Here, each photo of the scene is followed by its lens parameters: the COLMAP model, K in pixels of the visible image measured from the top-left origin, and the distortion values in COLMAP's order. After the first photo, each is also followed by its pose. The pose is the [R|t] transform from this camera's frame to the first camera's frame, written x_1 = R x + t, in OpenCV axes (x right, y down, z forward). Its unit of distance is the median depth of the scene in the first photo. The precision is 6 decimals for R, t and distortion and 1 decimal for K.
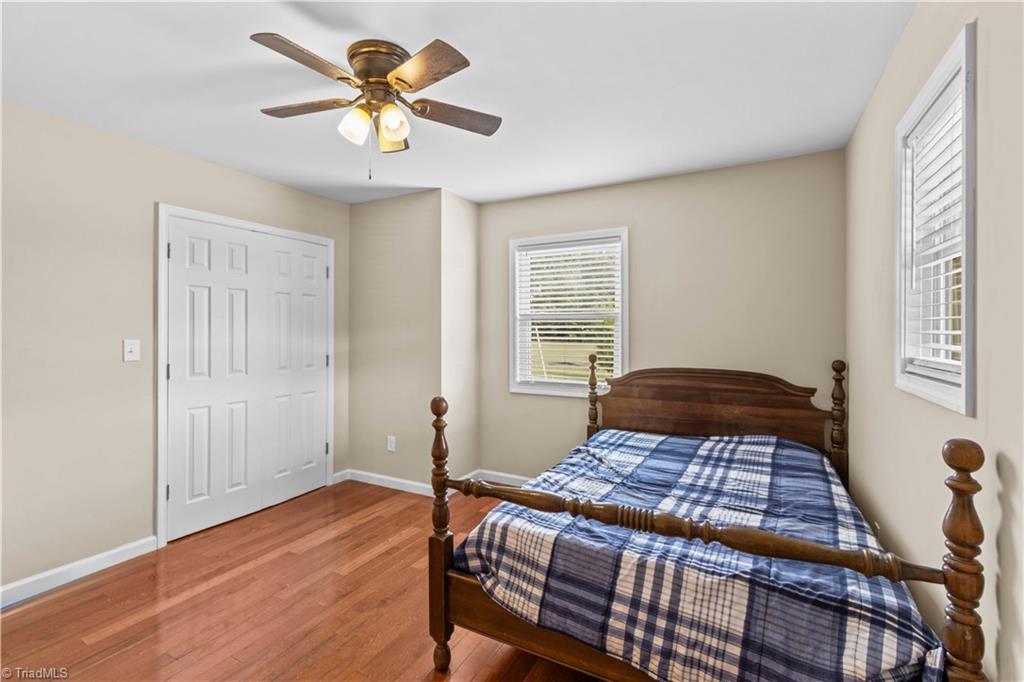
lens RADIAL K [[477.1, 0, 512.6], [0, 477.1, 333.1], [0, 0, 1]] dist [-0.002127, -0.000495]
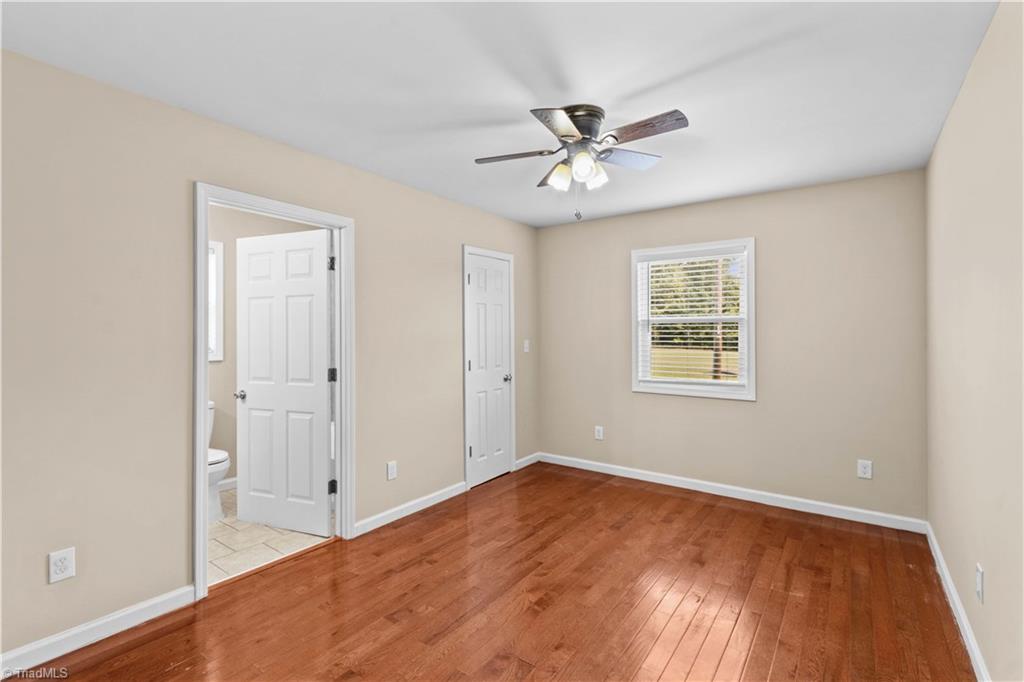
lens RADIAL K [[477.1, 0, 512.6], [0, 477.1, 333.1], [0, 0, 1]] dist [-0.002127, -0.000495]
pose [[0.990687, -0.008071, -0.135919, -0.151026], [0.006626, 0.999917, -0.011075, 0.001288], [0.135997, 0.010071, 0.990658, -0.135021]]
